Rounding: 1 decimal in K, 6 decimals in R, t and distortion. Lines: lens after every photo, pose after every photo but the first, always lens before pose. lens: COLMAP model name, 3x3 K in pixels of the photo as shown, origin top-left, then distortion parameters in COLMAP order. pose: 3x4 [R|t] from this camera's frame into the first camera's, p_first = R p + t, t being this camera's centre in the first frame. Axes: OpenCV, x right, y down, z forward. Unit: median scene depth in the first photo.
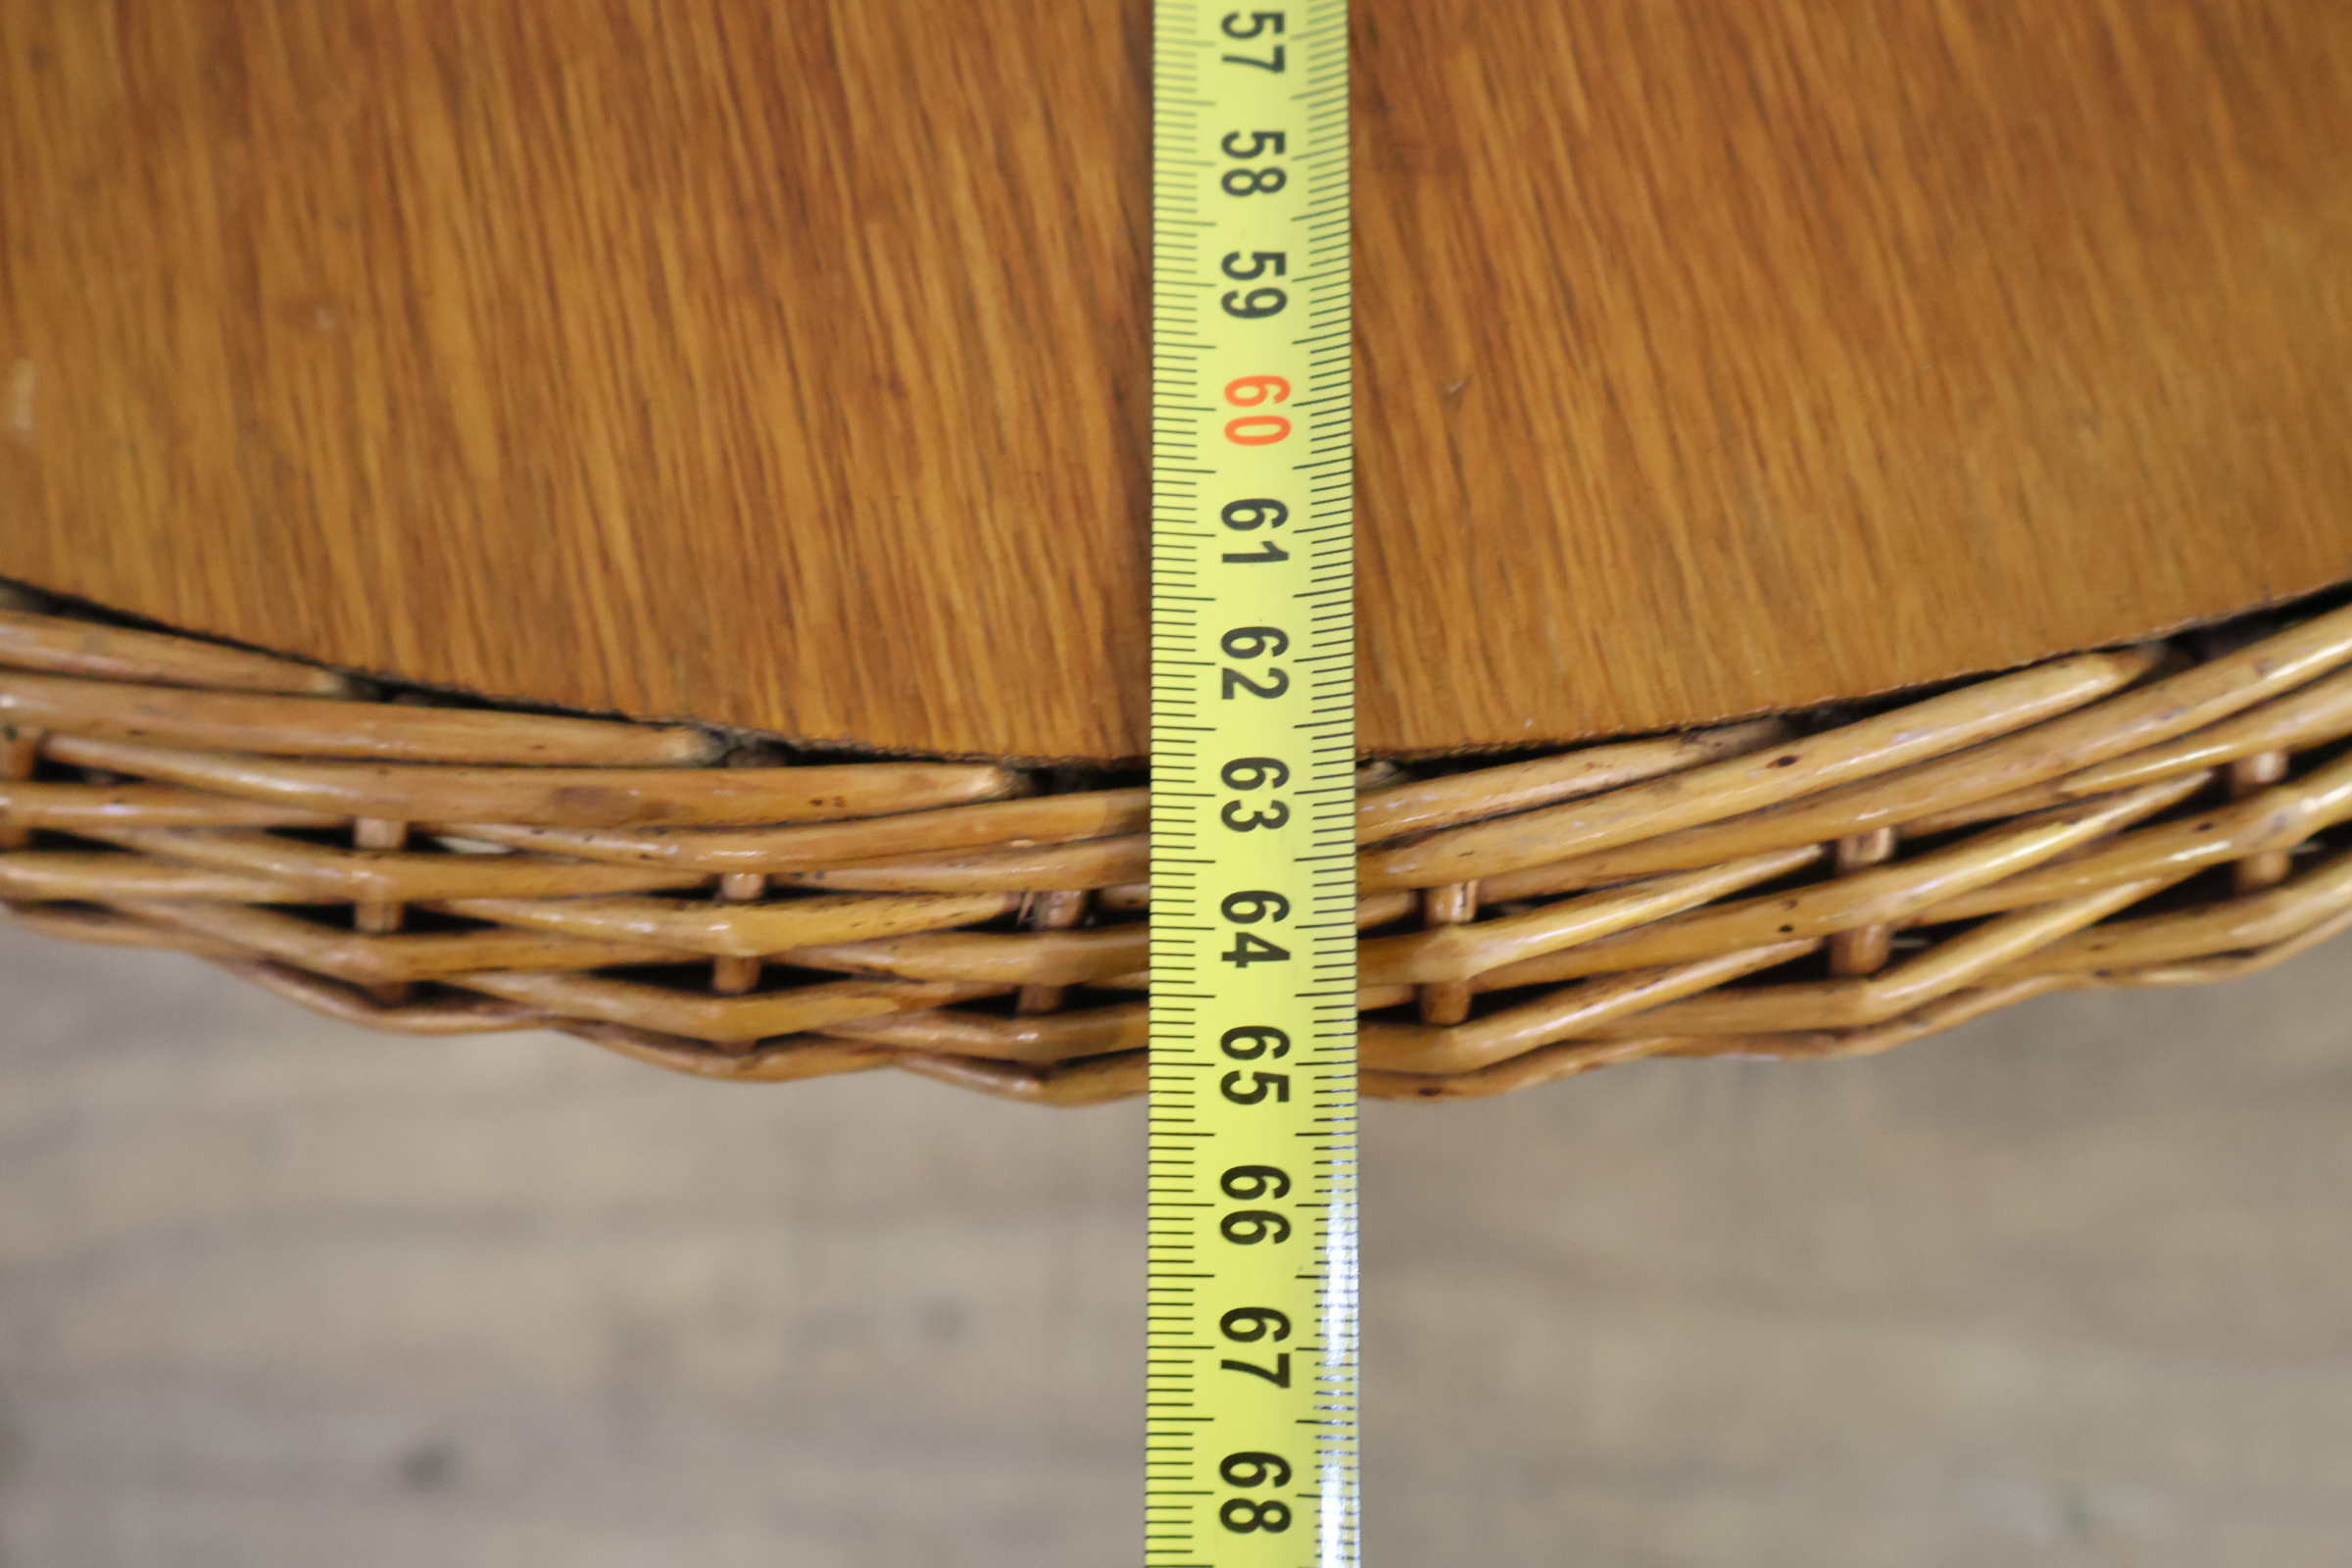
lens RADIAL K [[2602.3, 0, 1165.1], [0, 2602.3, 782.8], [0, 0, 1]] dist [-0.015644, -0.001668]
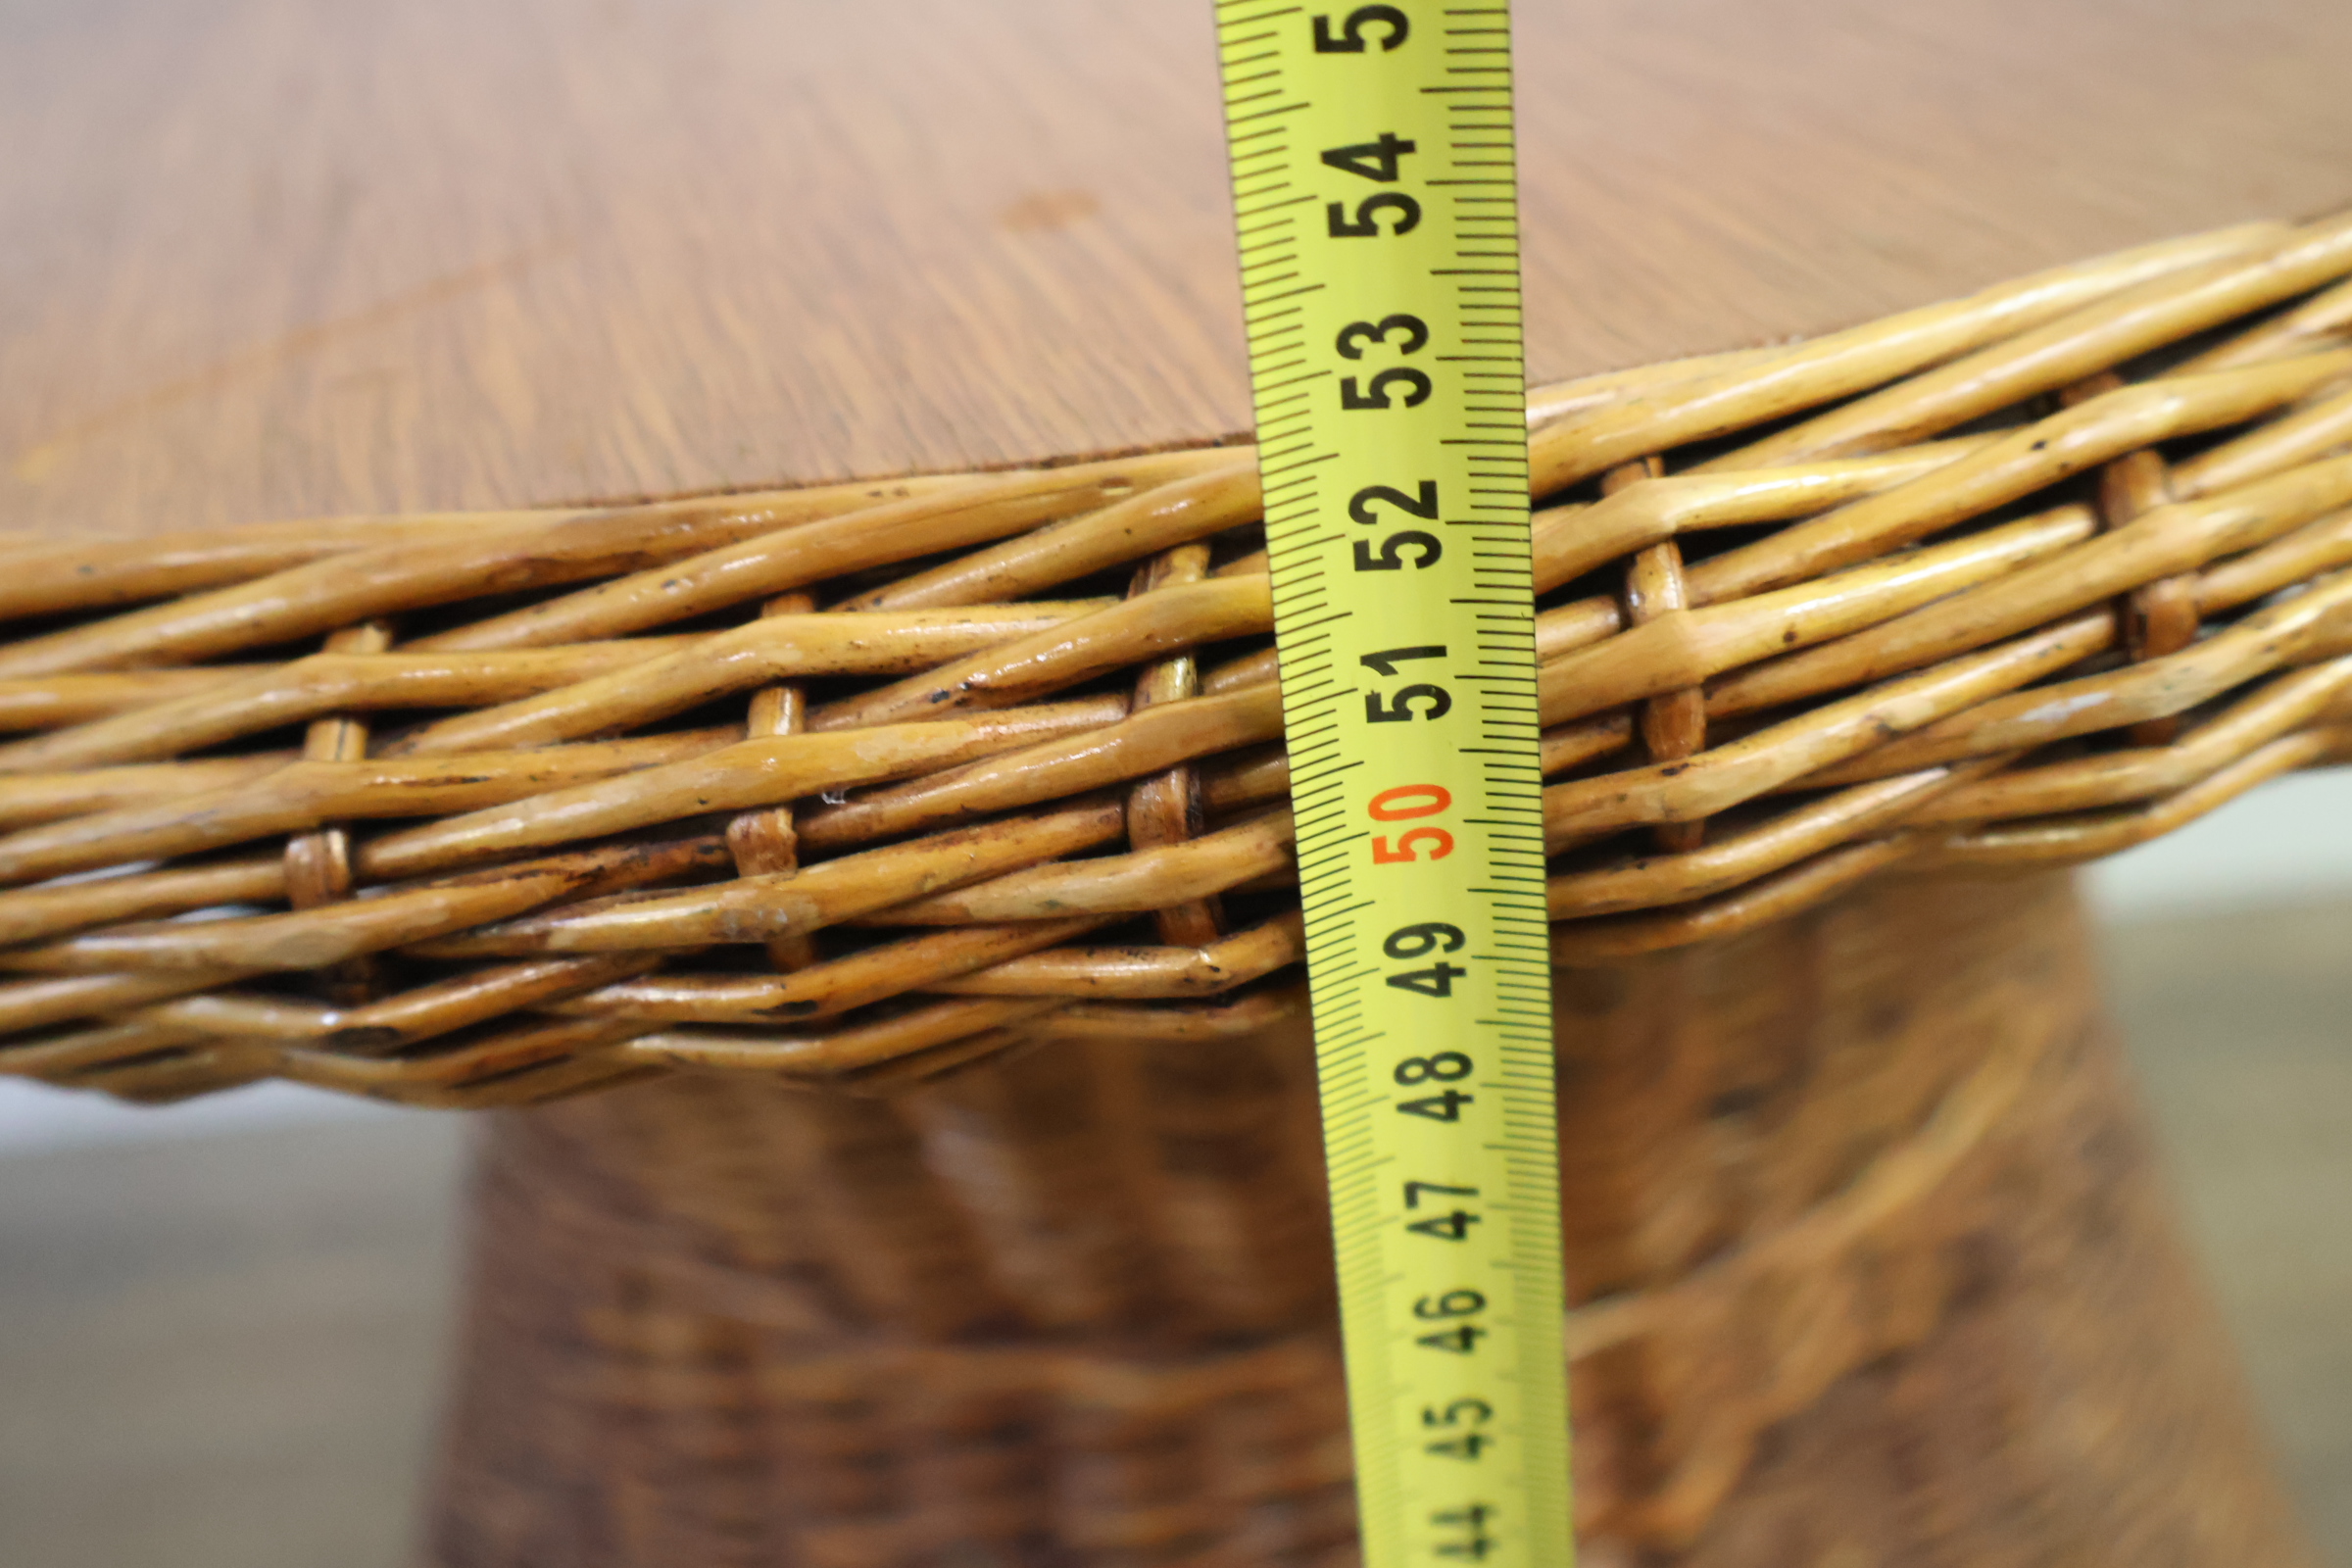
lens RADIAL K [[2613.3, 0, 1228.0], [0, 2613.3, 818.7], [0, 0, 1]] dist [-0.022745, -0.003433]
pose [[0.993890, -0.095826, 0.054774, -0.072717], [0.103816, 0.643055, -0.758751, 0.719701], [0.037486, 0.759801, 0.649074, 0.508928]]
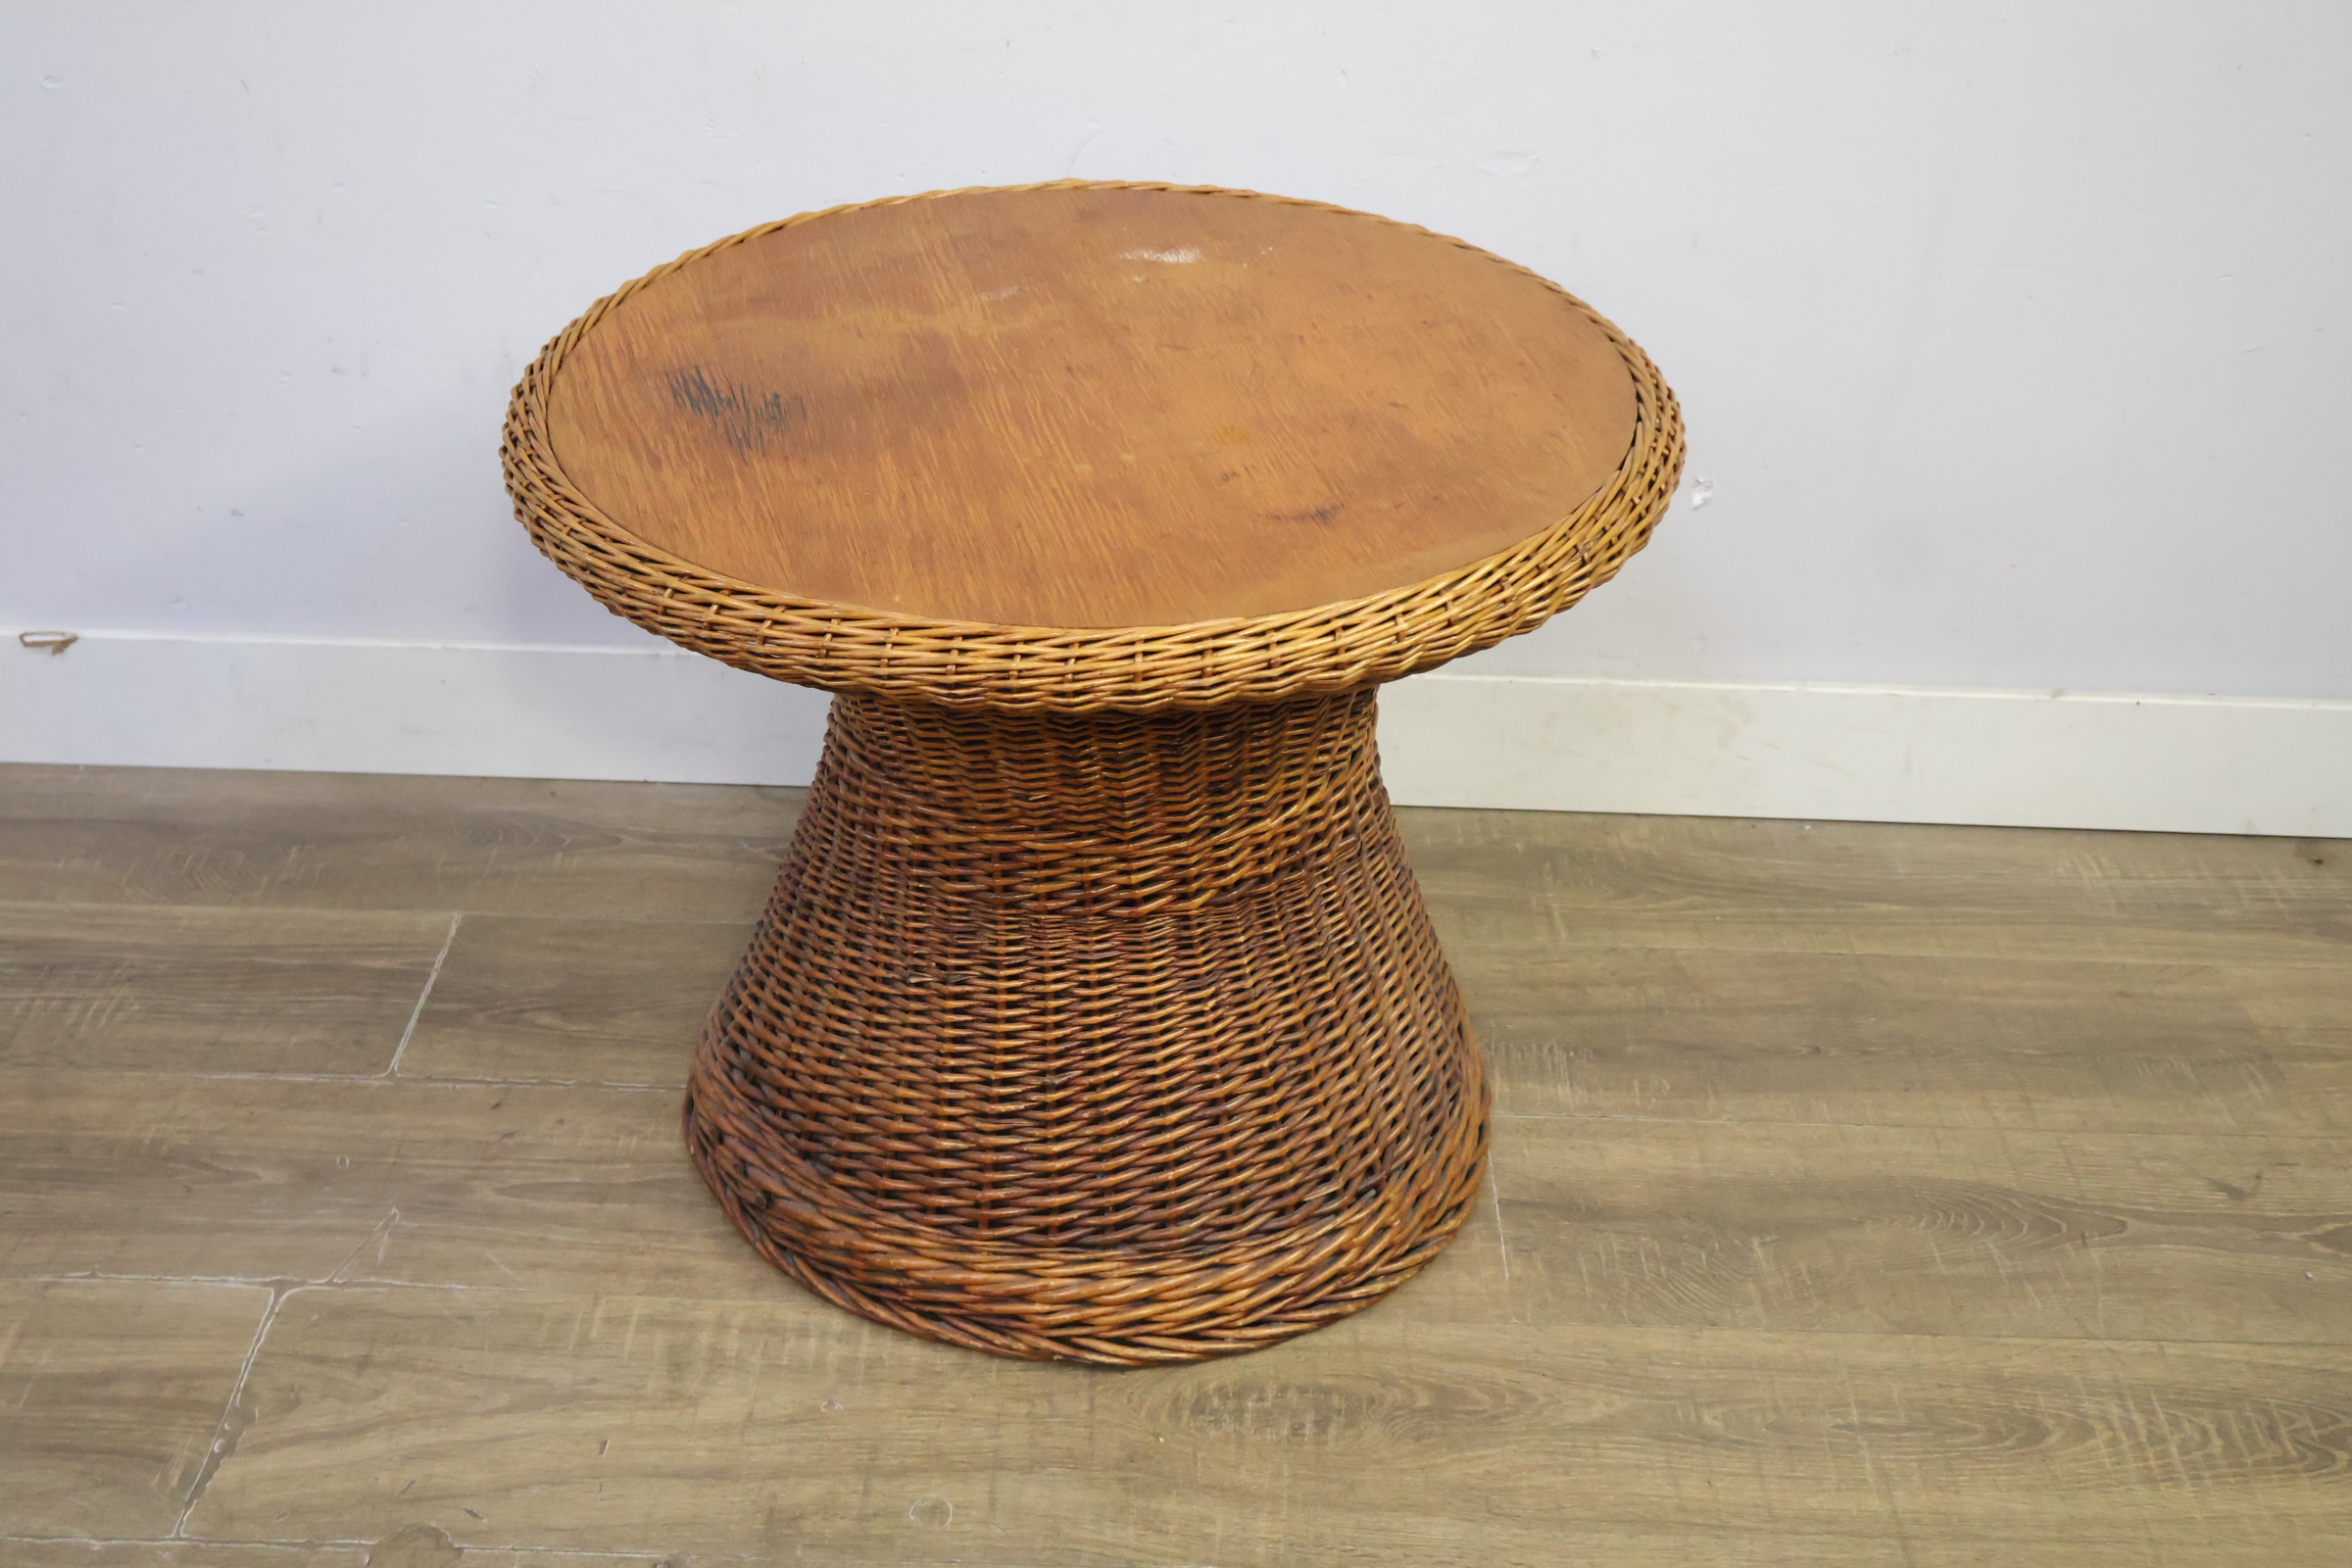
lens RADIAL K [[2622.4, 0, 1176.0], [0, 2622.4, 784.0], [0, 0, 1]] dist [-0.023703, 0.008705]
pose [[0.997181, 0.044581, 0.060349, -0.152131], [0.015800, 0.661537, -0.749746, 4.680288], [-0.073347, 0.748587, 0.658968, -2.693126]]
